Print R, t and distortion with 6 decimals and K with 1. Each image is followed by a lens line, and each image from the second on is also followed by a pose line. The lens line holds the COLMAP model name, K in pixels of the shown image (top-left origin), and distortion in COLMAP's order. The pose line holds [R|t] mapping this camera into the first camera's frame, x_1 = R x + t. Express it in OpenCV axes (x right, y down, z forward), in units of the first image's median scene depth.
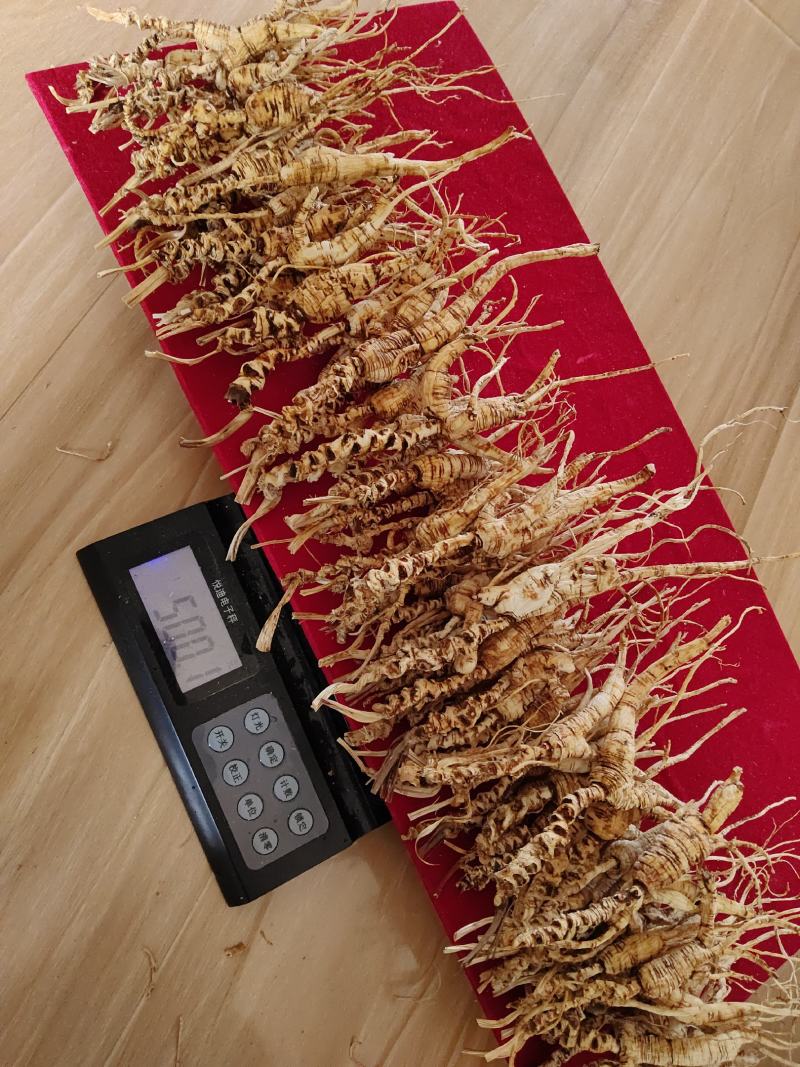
lens RADIAL K [[856.4, 0, 395.3], [0, 856.4, 537.1], [0, 0, 1]] dist [0.117467, -0.278117]
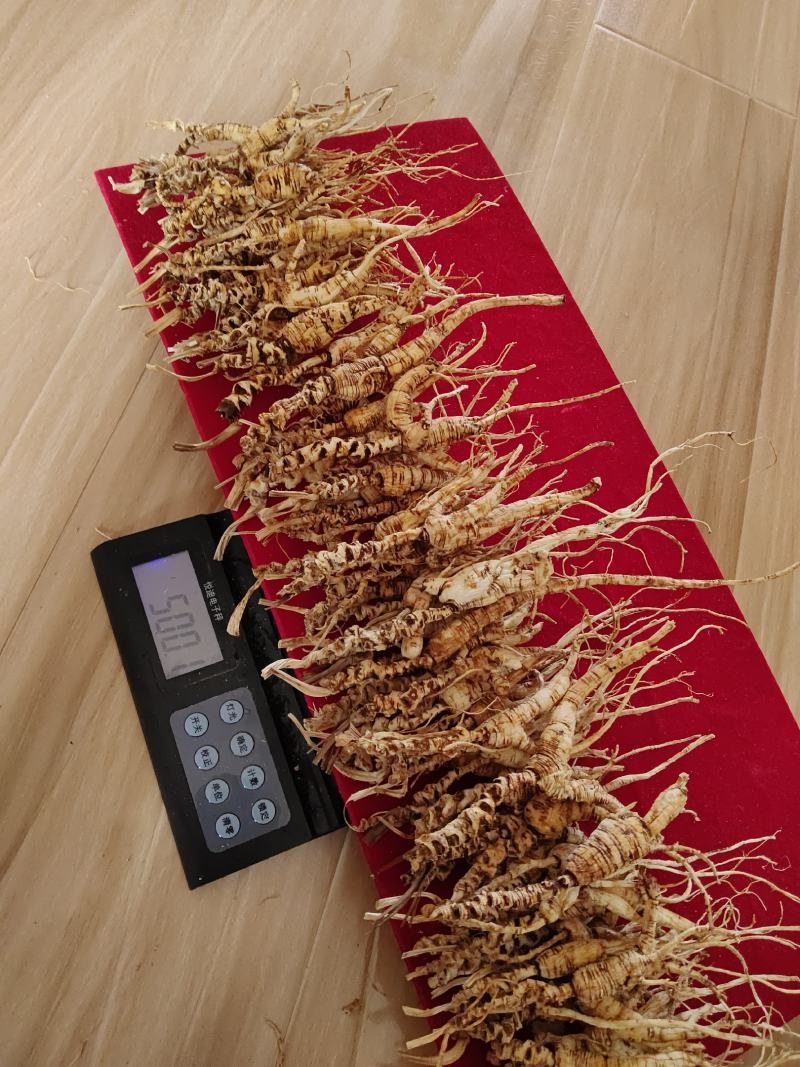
lens RADIAL K [[856.4, 0, 395.3], [0, 856.4, 537.1], [0, 0, 1]] dist [0.117467, -0.278117]
pose [[0.990214, 0.024496, -0.137389, 0.202576], [-0.048360, 0.983707, -0.173155, 0.192745], [0.130909, 0.178105, 0.975265, -0.067857]]
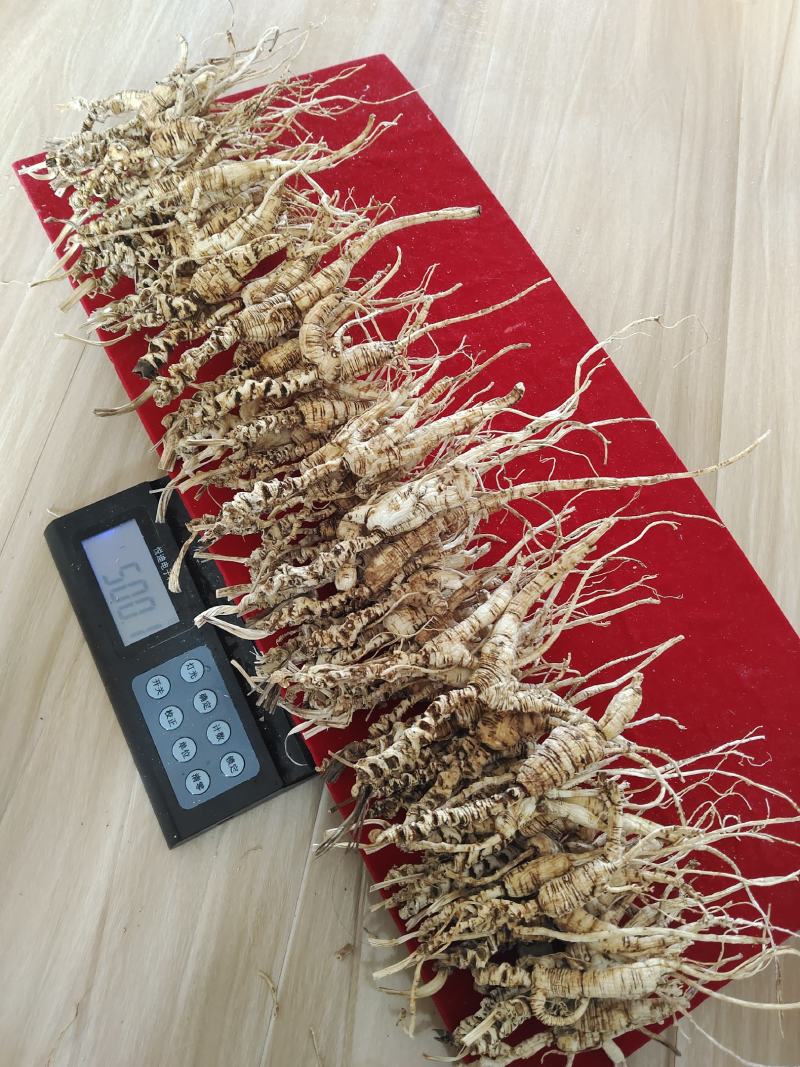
lens RADIAL K [[856.4, 0, 395.3], [0, 856.4, 537.1], [0, 0, 1]] dist [0.117467, -0.278117]
pose [[0.970893, -0.099386, -0.217920, 0.369420], [0.064042, 0.984438, -0.163646, 0.265252], [0.230793, 0.144927, 0.962149, -0.000119]]
